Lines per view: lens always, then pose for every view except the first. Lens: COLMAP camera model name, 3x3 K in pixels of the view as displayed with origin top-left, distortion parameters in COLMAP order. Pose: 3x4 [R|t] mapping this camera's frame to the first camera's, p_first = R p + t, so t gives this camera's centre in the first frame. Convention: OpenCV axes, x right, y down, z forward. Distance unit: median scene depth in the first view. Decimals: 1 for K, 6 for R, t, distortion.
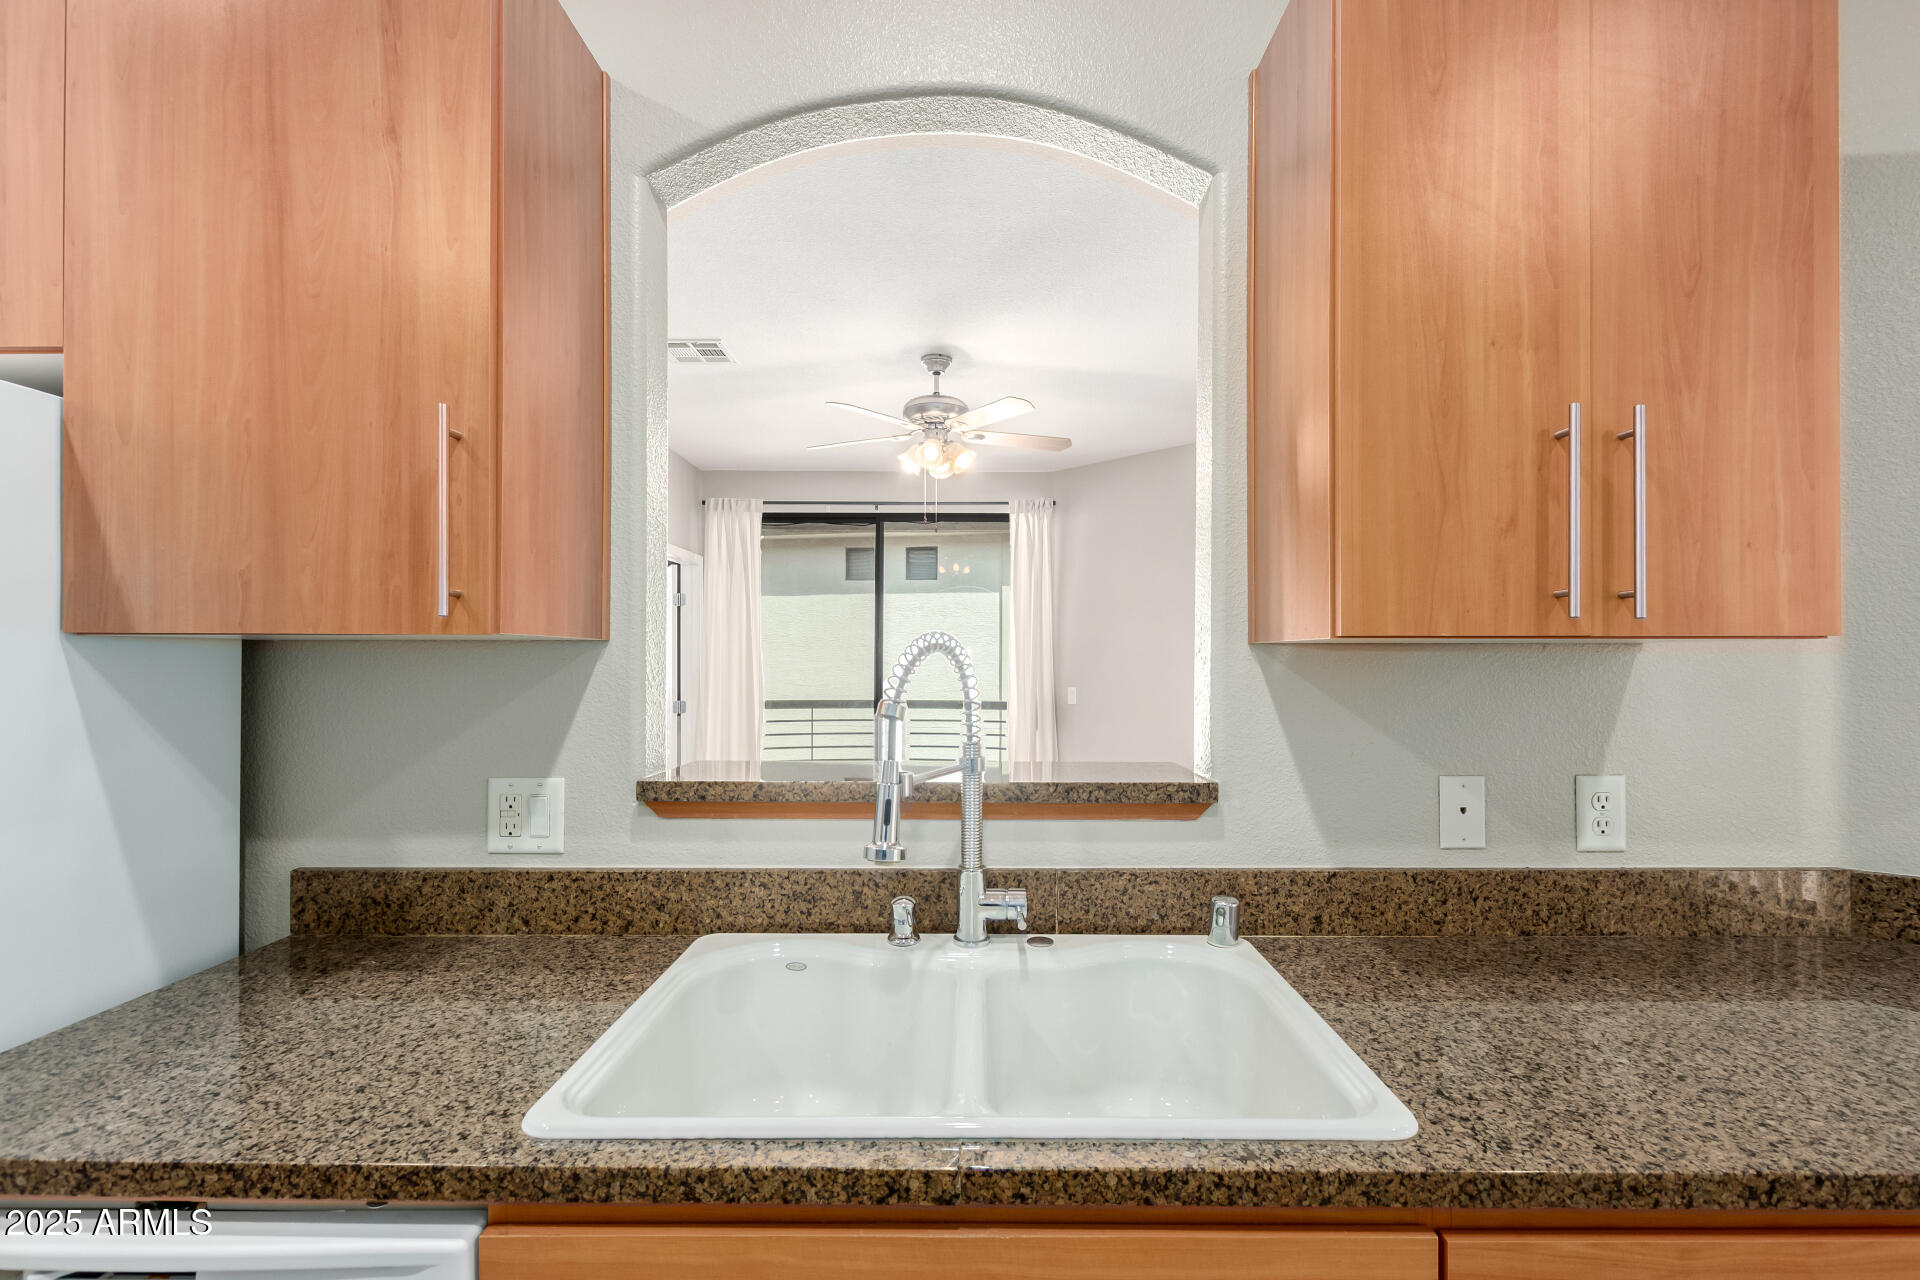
lens RADIAL K [[880.7, 0, 962.1], [0, 880.7, 658.2], [0, 0, 1]] dist [0.006364, -0.004493]
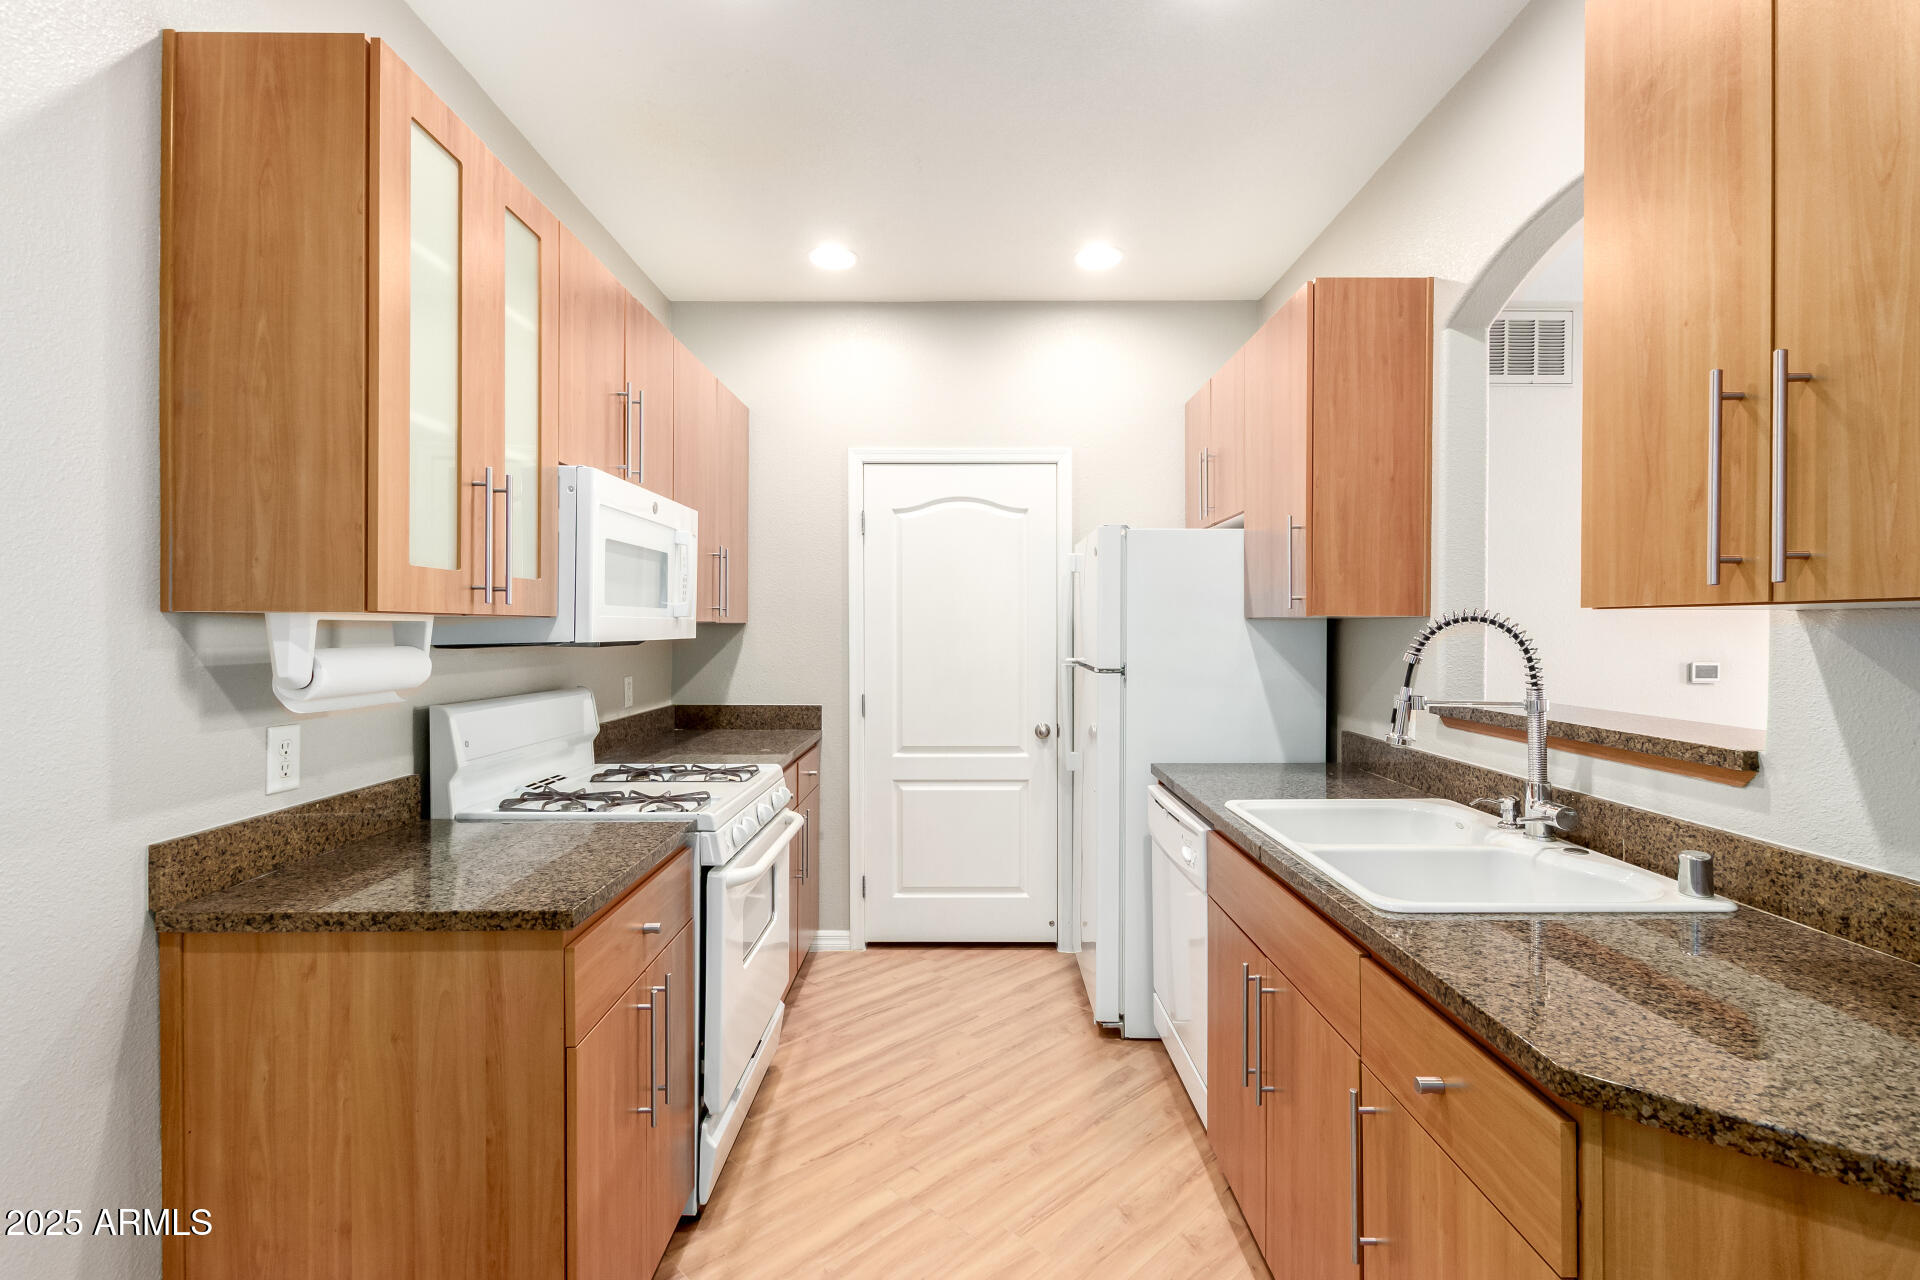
lens RADIAL K [[859.1, 0, 956.9], [0, 859.1, 630.4], [0, 0, 1]] dist [-0.000220, -0.005424]
pose [[0.001023, 0.002039, -0.999997, 1.312119], [0.001537, 0.999997, 0.002040, 0.001477], [0.999998, -0.001539, 0.001020, 0.111574]]
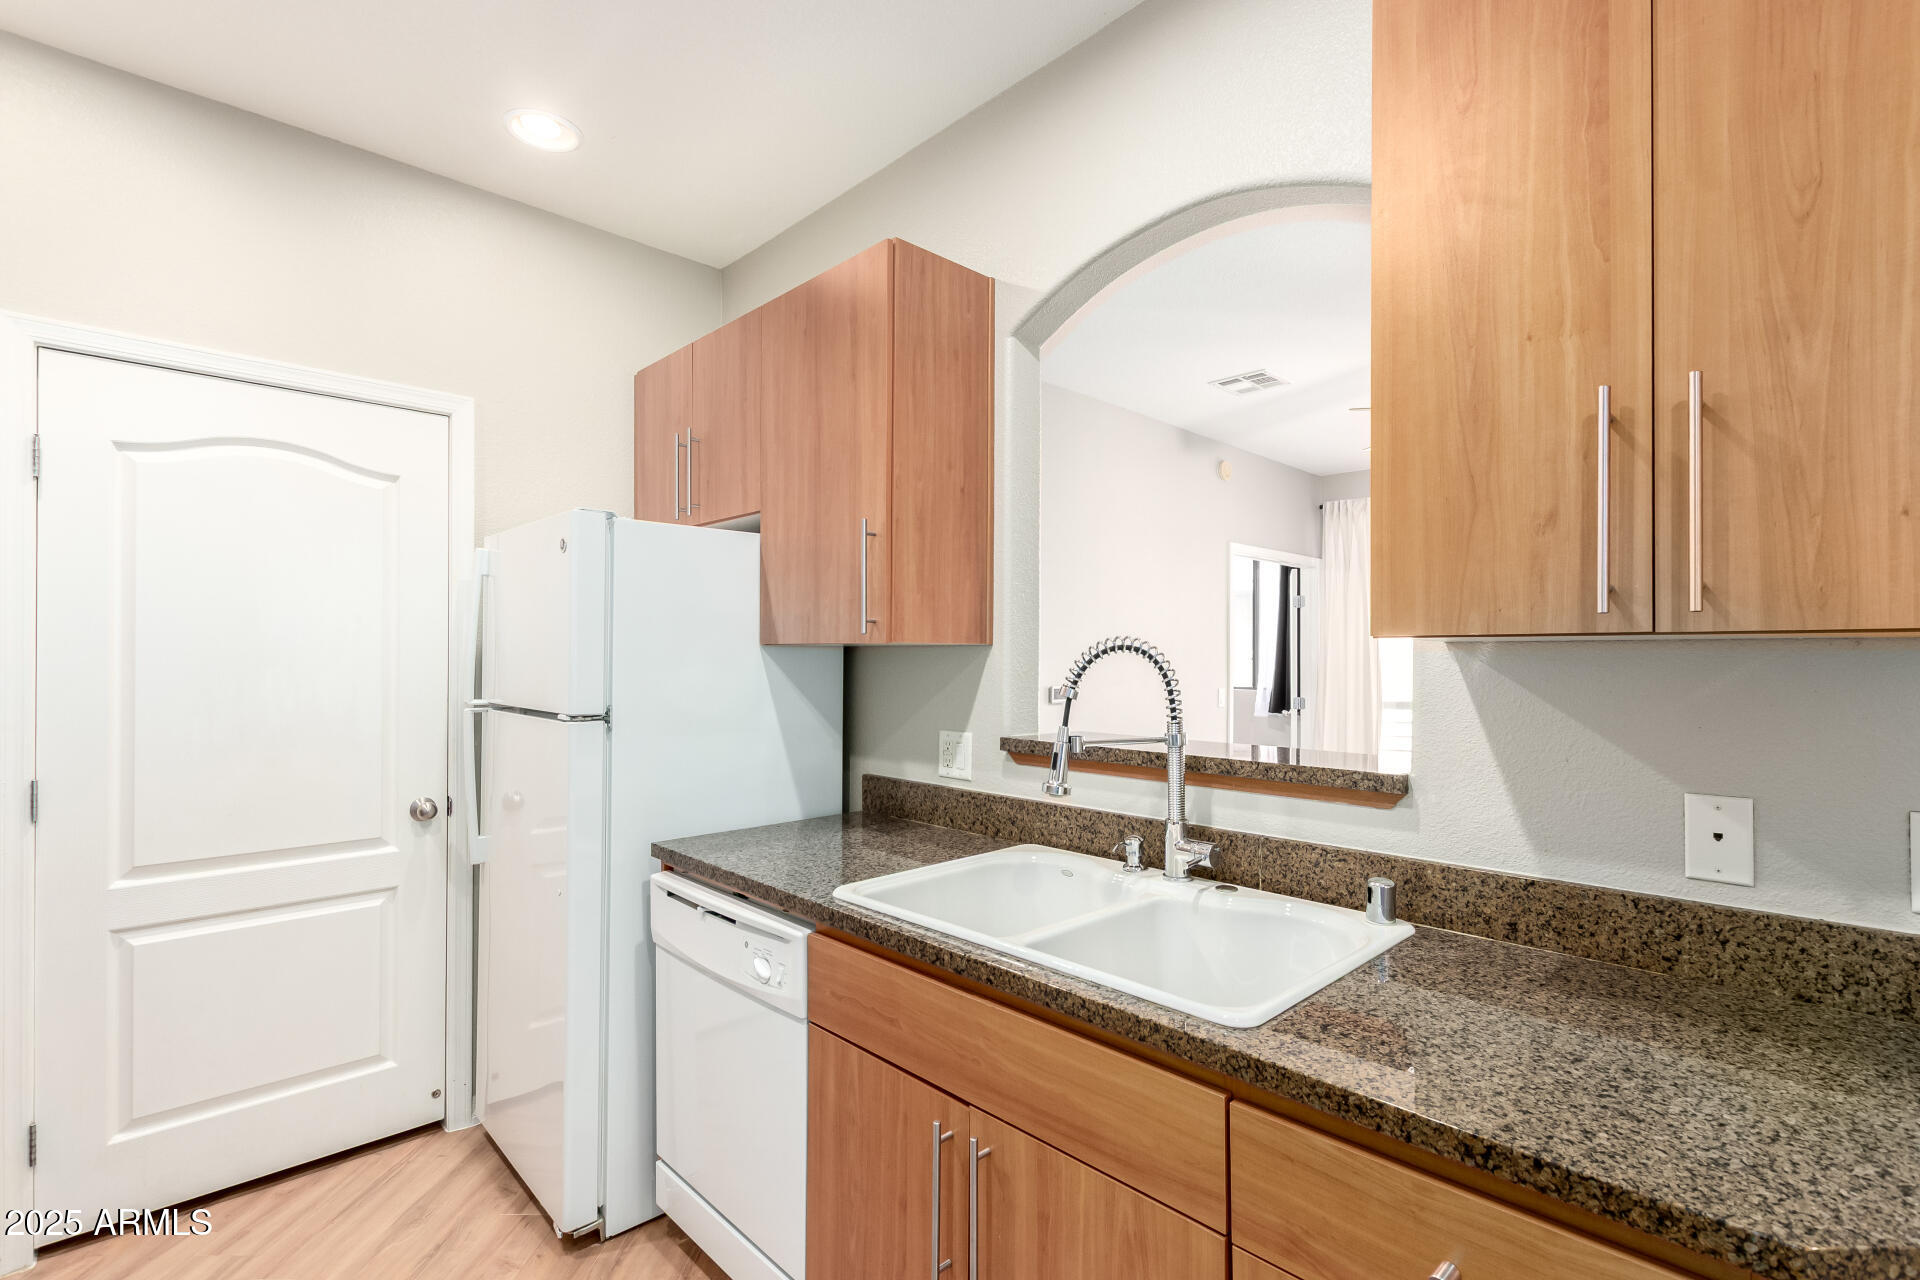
lens RADIAL K [[874.4, 0, 961.6], [0, 874.4, 650.7], [0, 0, 1]] dist [0.005263, -0.004850]
pose [[0.701391, -0.004253, -0.712764, 0.694419], [-0.000949, 0.999976, -0.006900, 0.000621], [0.712776, 0.005516, 0.701370, -0.113113]]
